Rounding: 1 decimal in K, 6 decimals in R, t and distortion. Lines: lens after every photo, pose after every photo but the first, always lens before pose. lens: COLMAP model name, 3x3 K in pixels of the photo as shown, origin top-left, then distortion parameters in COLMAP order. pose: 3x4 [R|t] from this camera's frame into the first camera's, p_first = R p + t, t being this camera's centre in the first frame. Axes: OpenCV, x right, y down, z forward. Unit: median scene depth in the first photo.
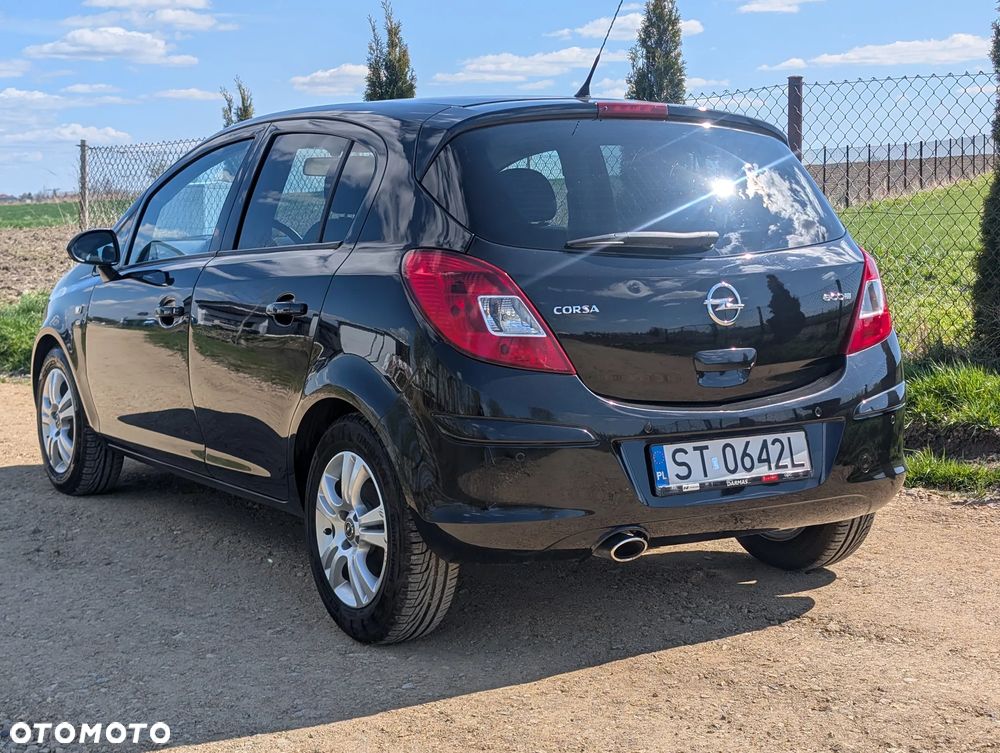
lens RADIAL K [[1648.7, 0, 475.5], [0, 1648.7, 365.0], [0, 0, 1]] dist [0.098781, 0.000000]
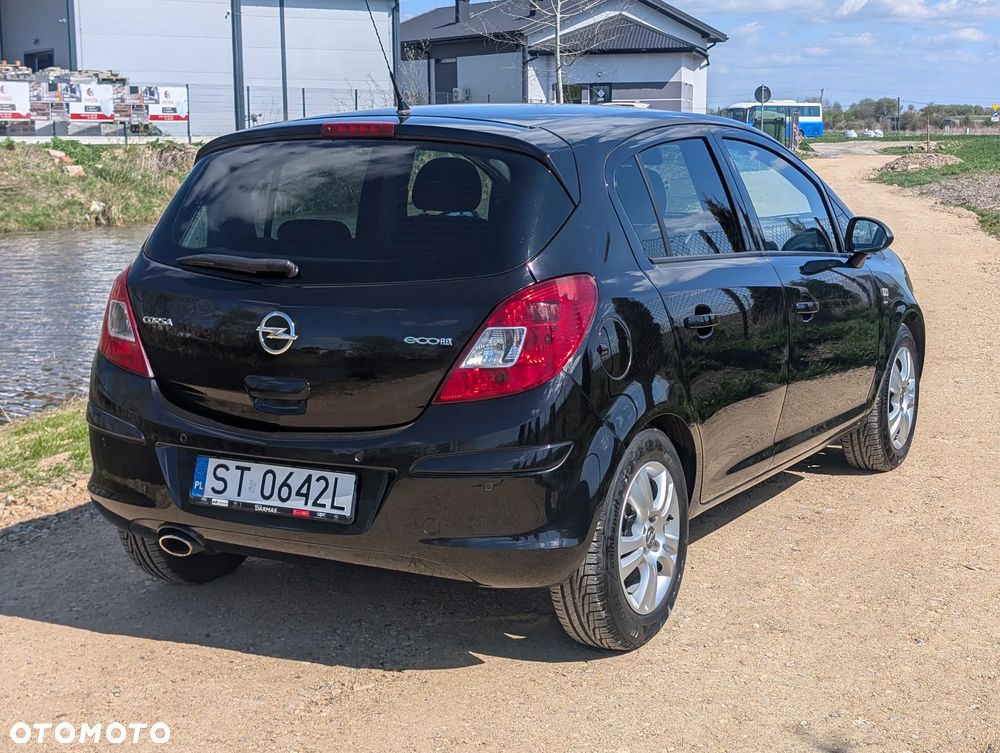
lens RADIAL K [[1648.7, 0, 505.4], [0, 1648.7, 375.5], [0, 0, 1]] dist [0.098781, 0.000000]
pose [[0.500991, 0.142013, -0.853722, 1.079915], [-0.083663, 0.989772, 0.115548, -0.138661], [0.861399, 0.013537, 0.507748, 0.607678]]
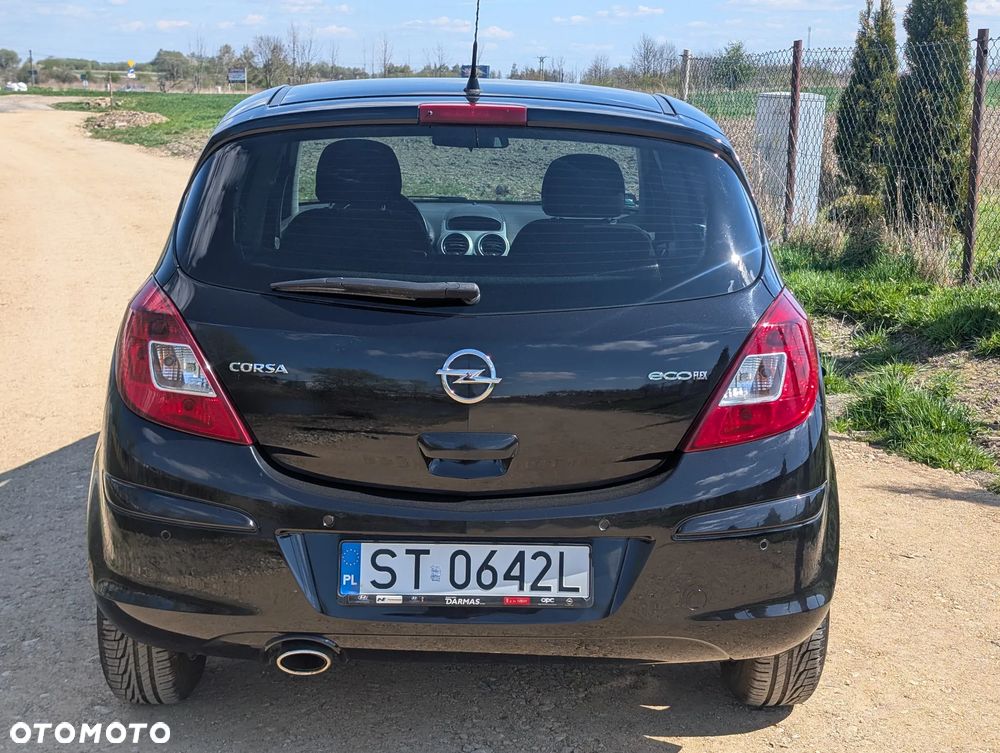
lens RADIAL K [[1648.7, 0, 486.7], [0, 1648.7, 353.4], [0, 0, 1]] dist [0.098781, 0.000000]
pose [[0.861317, 0.110626, -0.495878, 0.545983], [-0.076888, 0.993148, 0.088011, -0.117311], [0.502217, -0.037678, 0.863921, 0.322658]]
